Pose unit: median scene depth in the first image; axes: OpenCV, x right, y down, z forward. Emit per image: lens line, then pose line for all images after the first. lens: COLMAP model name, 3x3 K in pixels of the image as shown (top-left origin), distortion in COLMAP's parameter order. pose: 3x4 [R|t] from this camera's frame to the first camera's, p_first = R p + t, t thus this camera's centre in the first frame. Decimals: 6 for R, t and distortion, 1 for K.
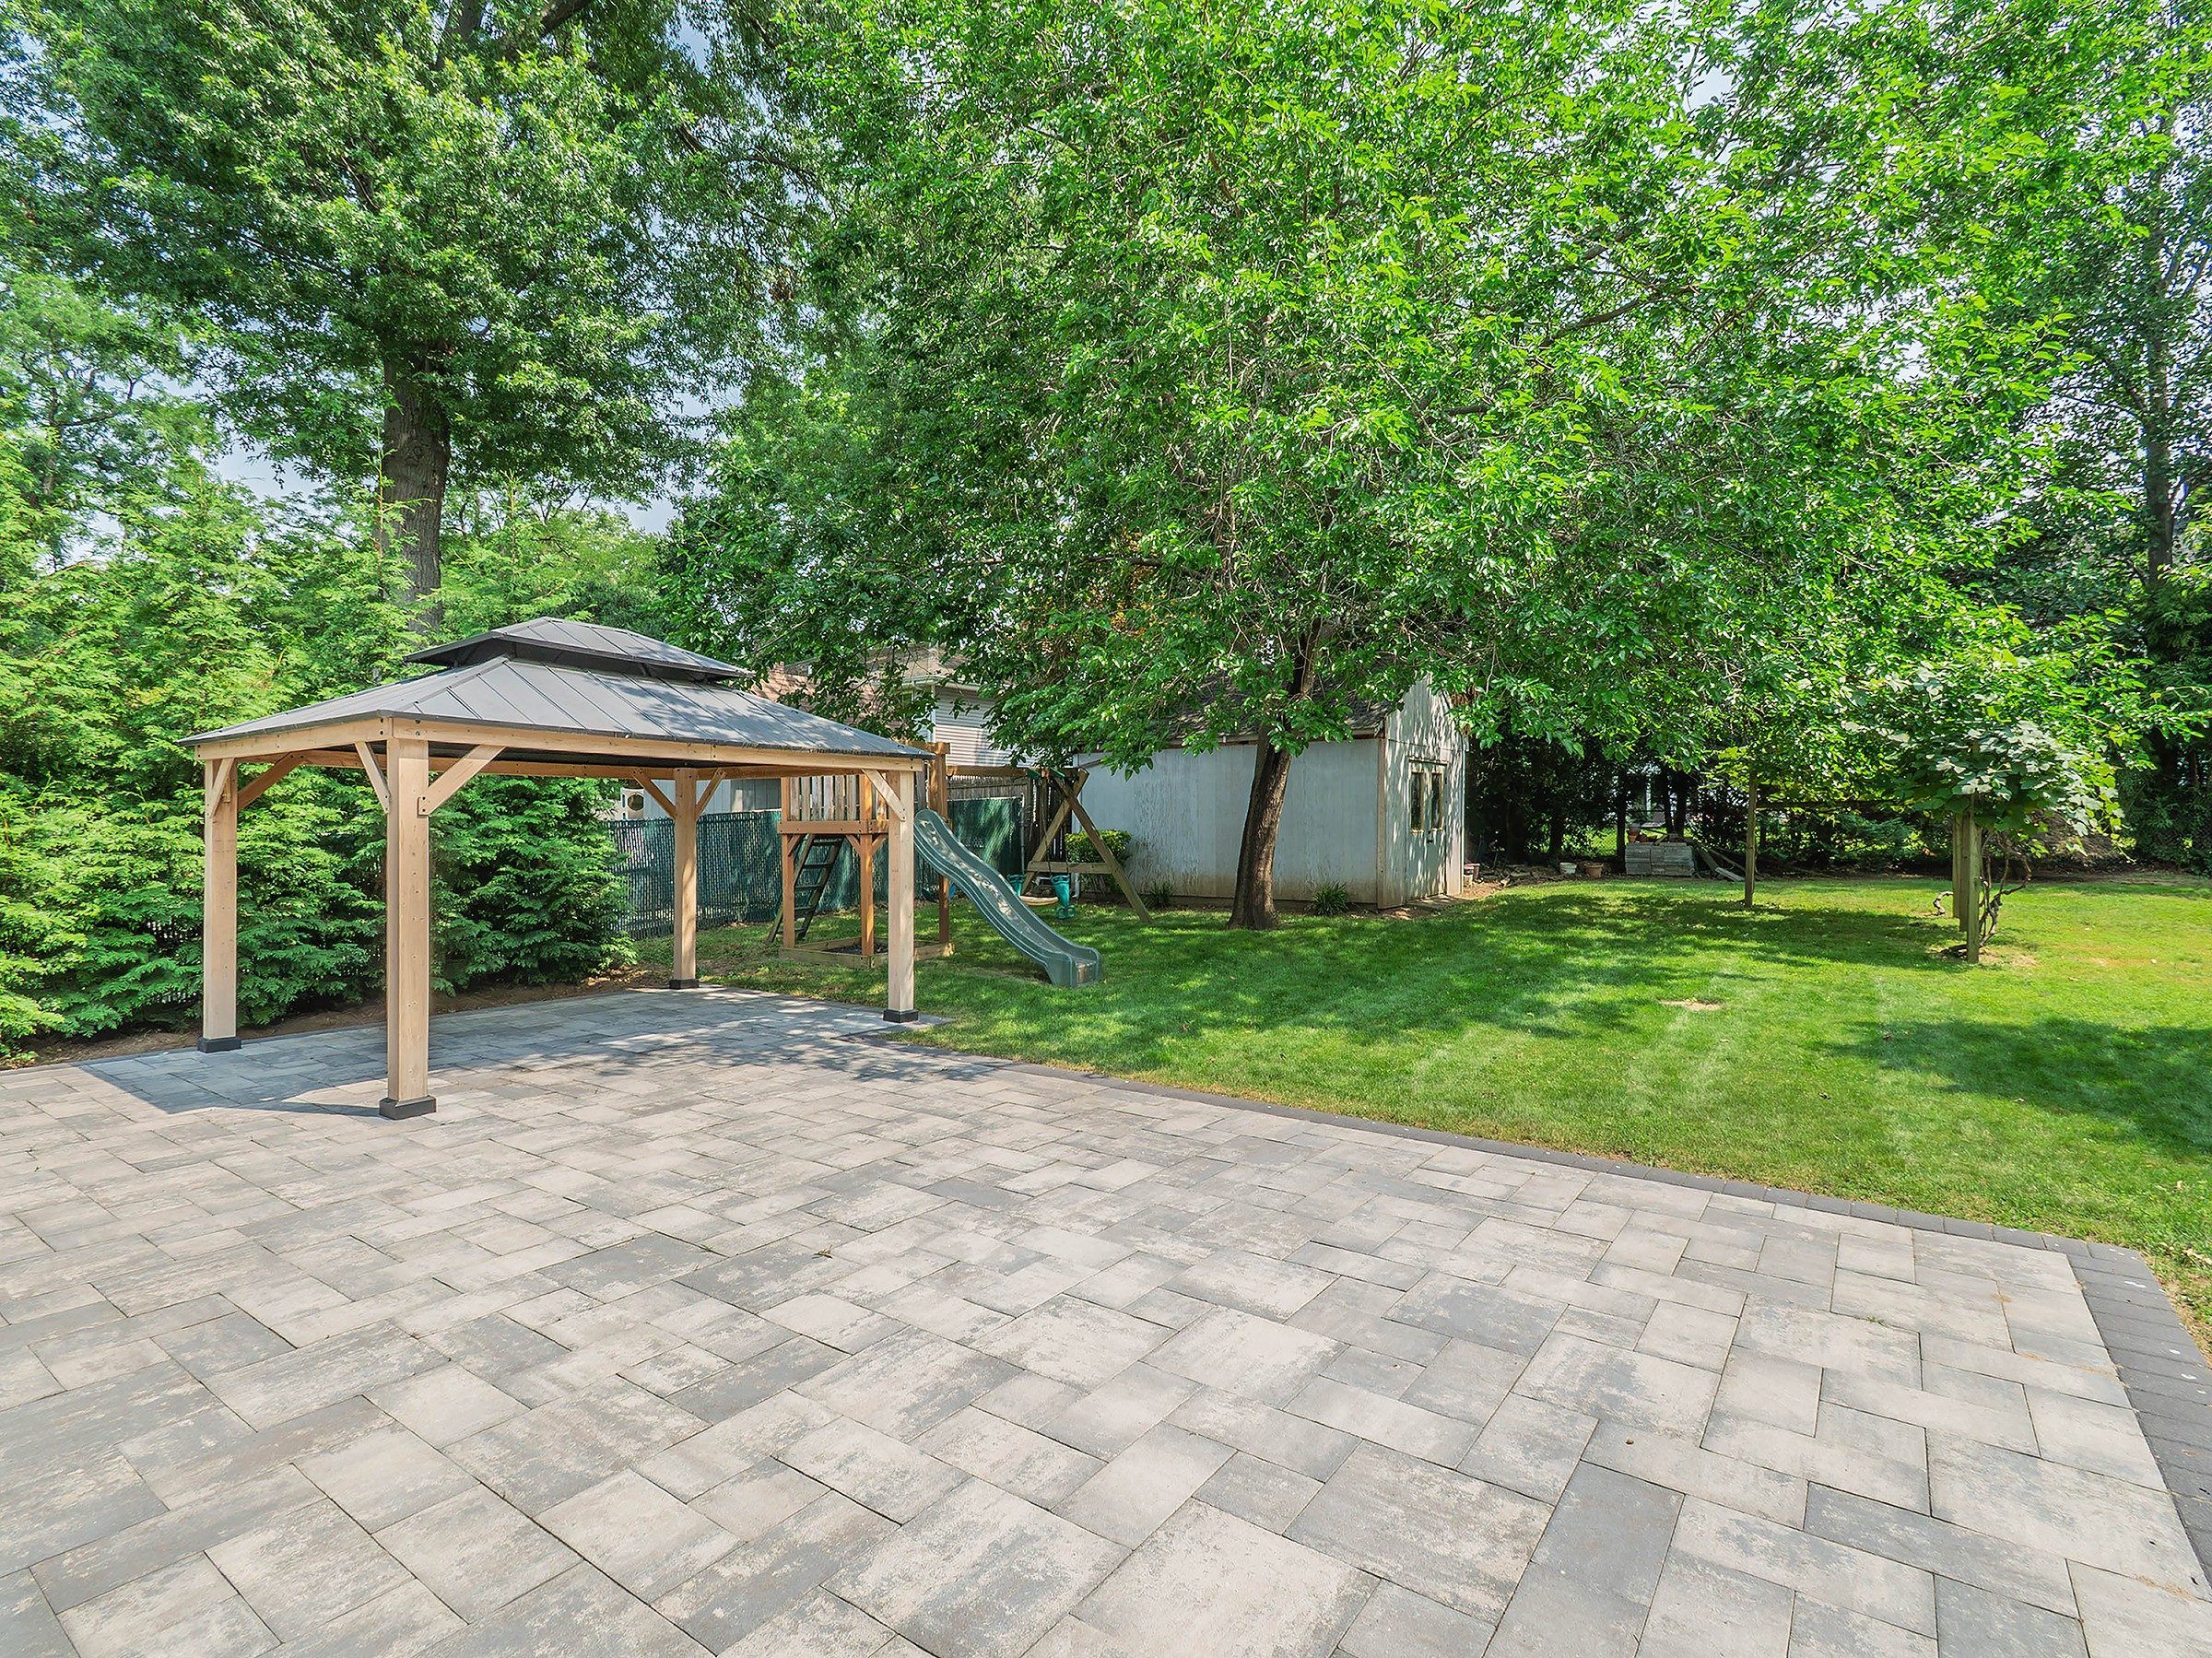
lens RADIAL K [[1085.9, 0, 1105.6], [0, 1085.9, 836.4], [0, 0, 1]] dist [0.004472, -0.003070]
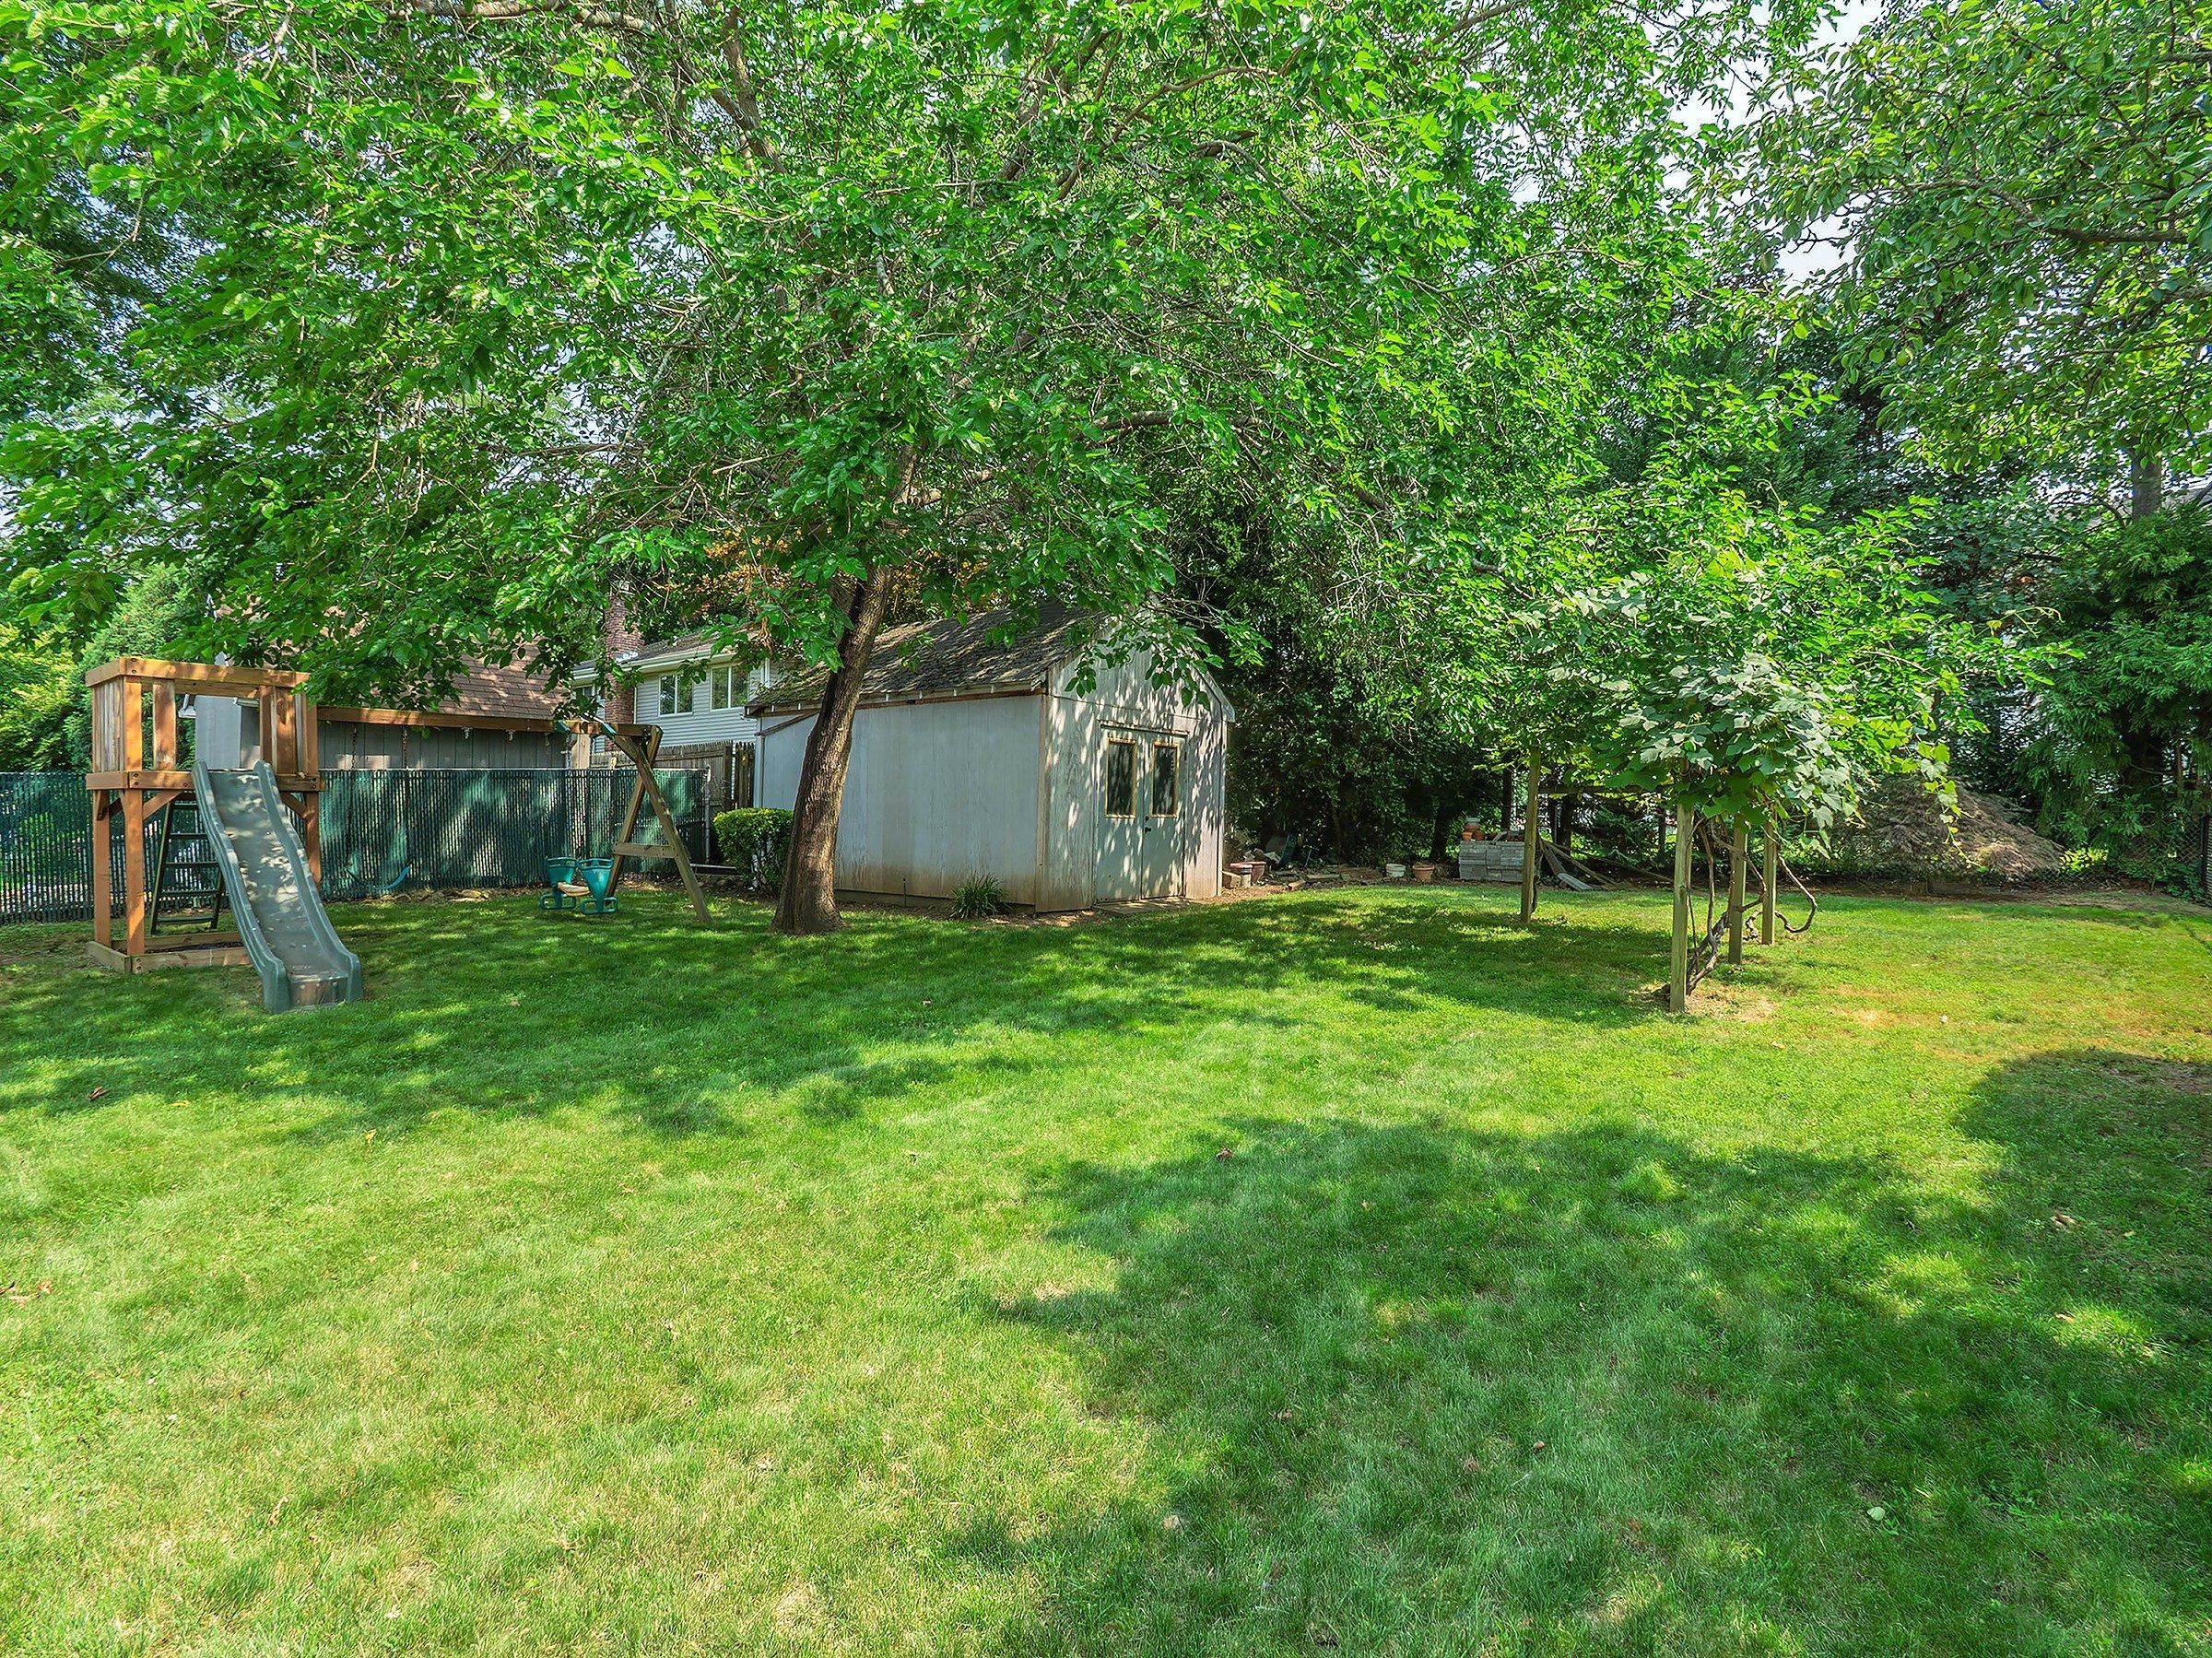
lens RADIAL K [[1085.9, 0, 1093.5], [0, 1085.9, 825.7], [0, 0, 1]] dist [0.004472, -0.003070]
pose [[0.997732, 0.022907, -0.063293, 1.085953], [-0.023473, 0.999691, -0.008223, 0.032195], [0.063085, 0.009690, 0.997961, 0.692908]]
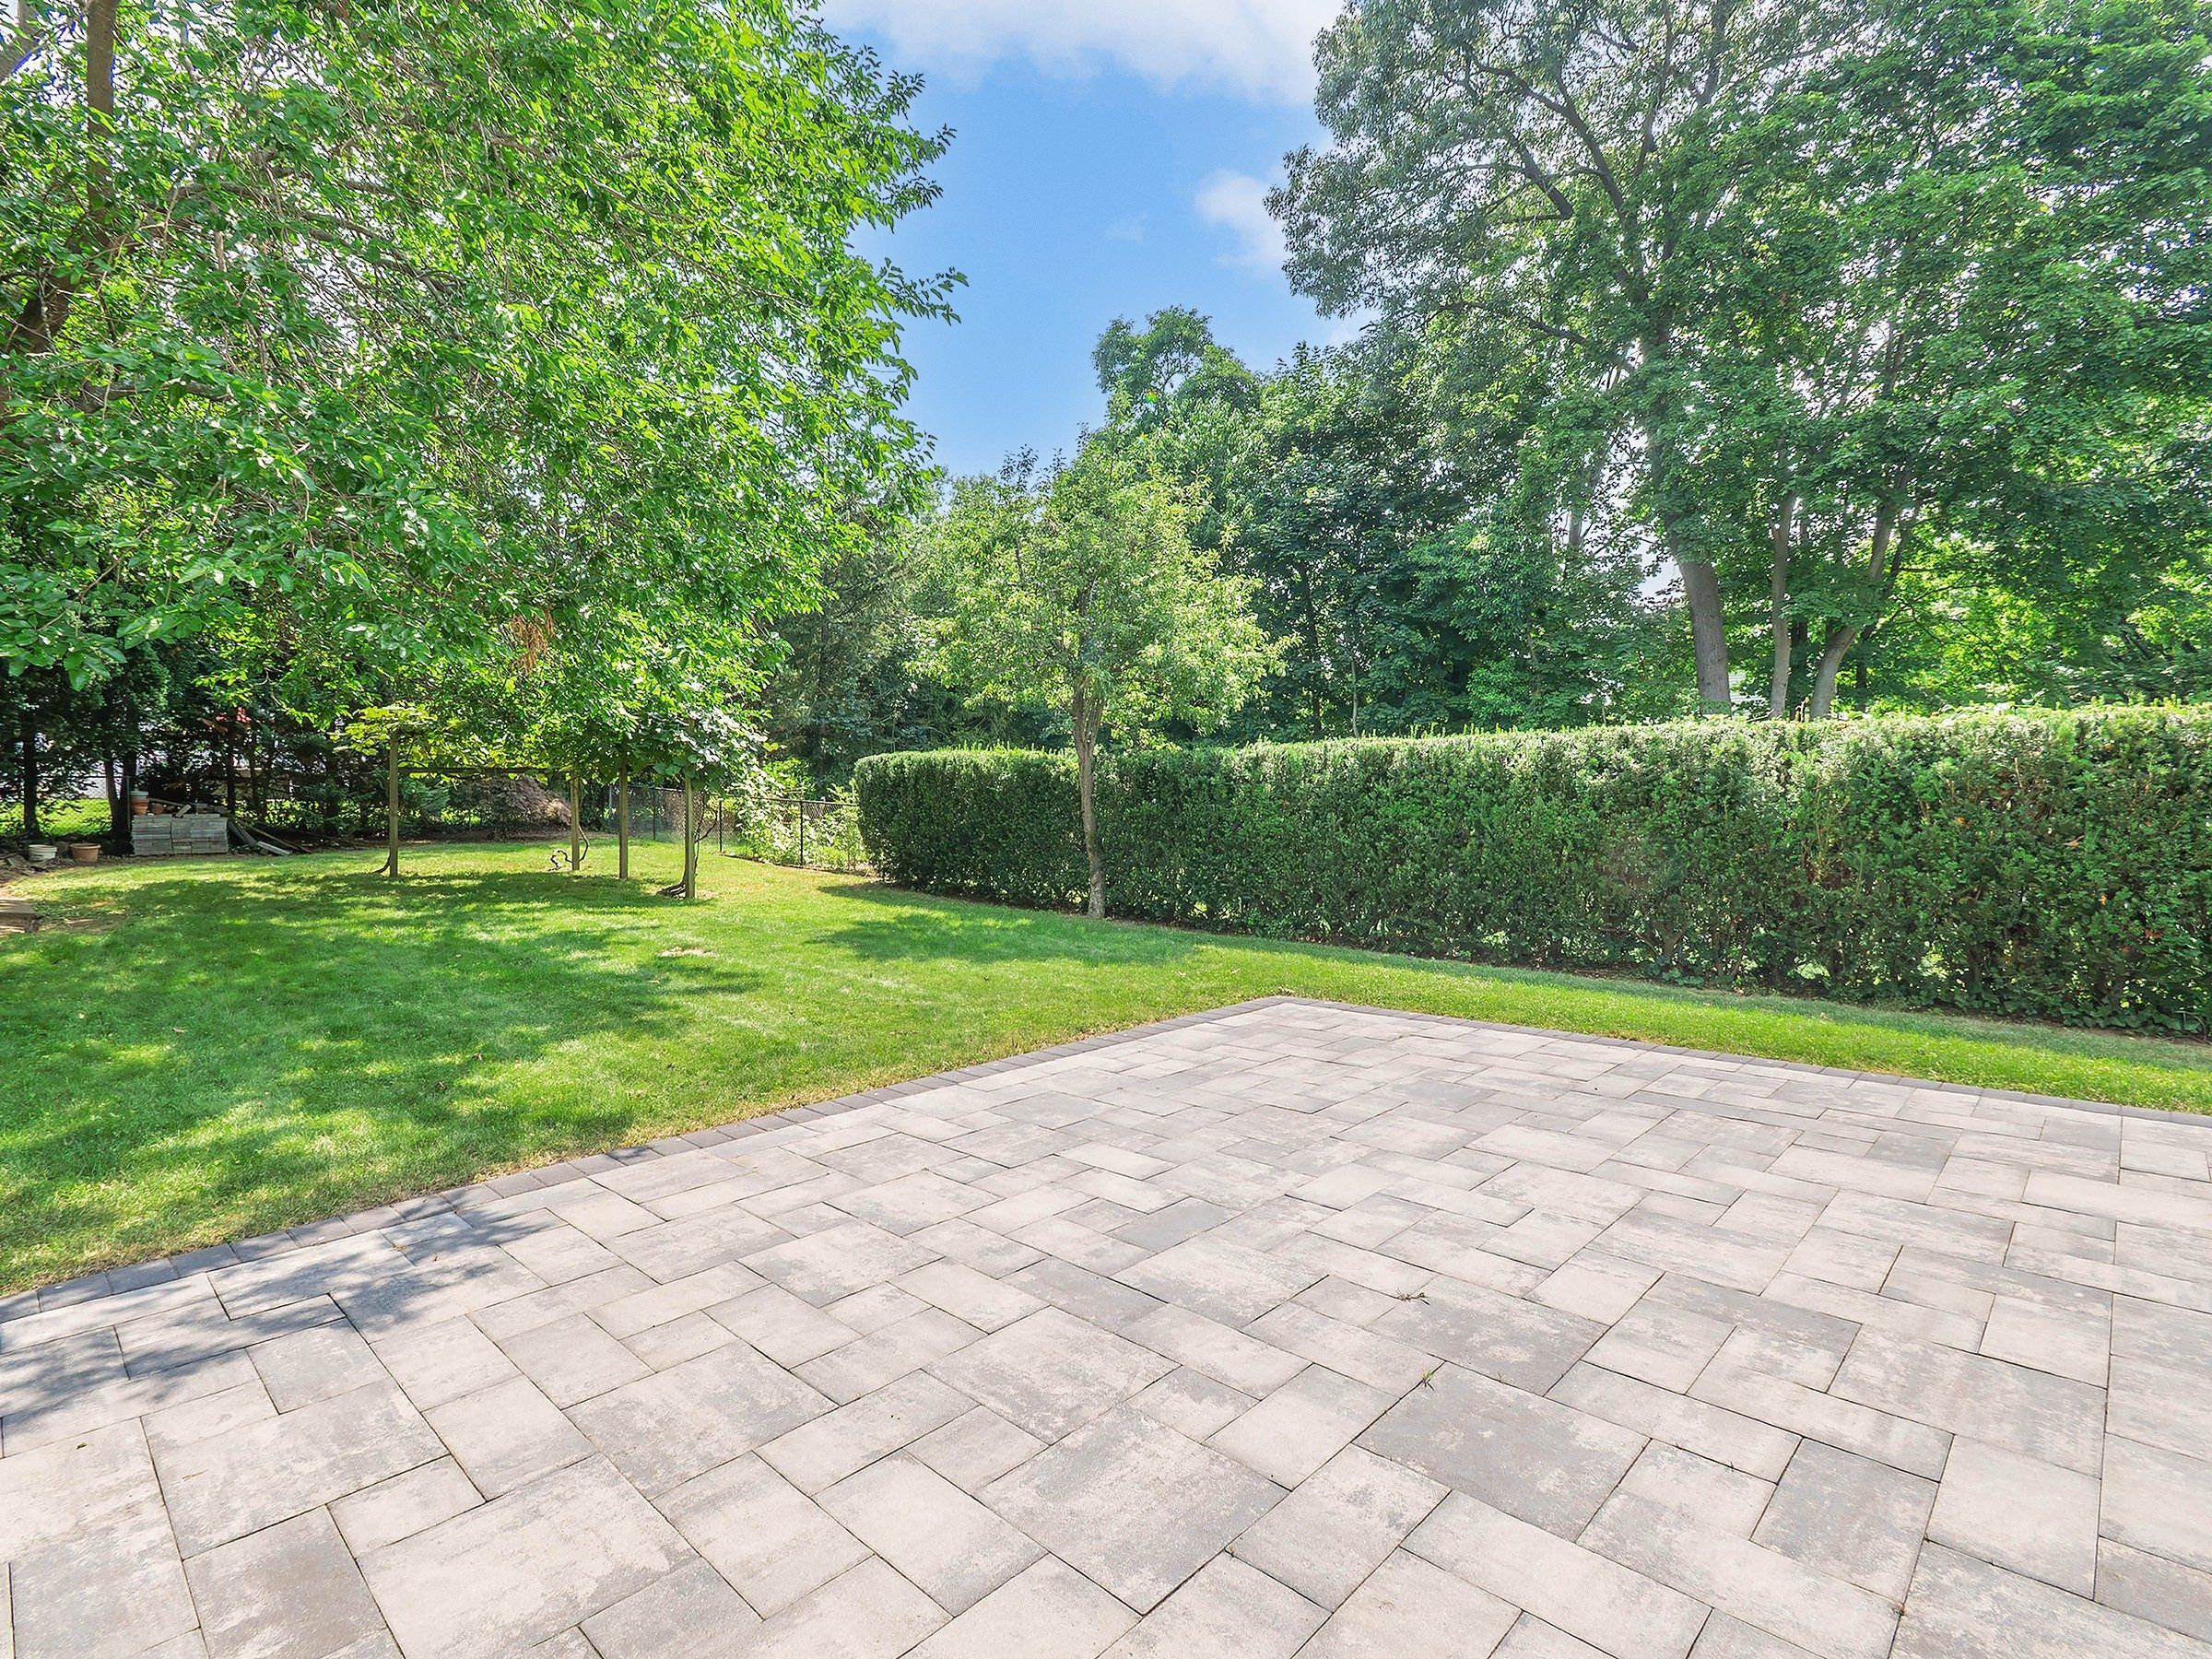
lens RADIAL K [[1085.9, 0, 1089.9], [0, 1085.9, 820.7], [0, 0, 1]] dist [0.004472, -0.003070]
pose [[0.152625, -0.024787, 0.987973, -0.813064], [0.019167, 0.999572, 0.022117, 0.024568], [-0.988098, 0.015561, 0.153035, 0.866363]]
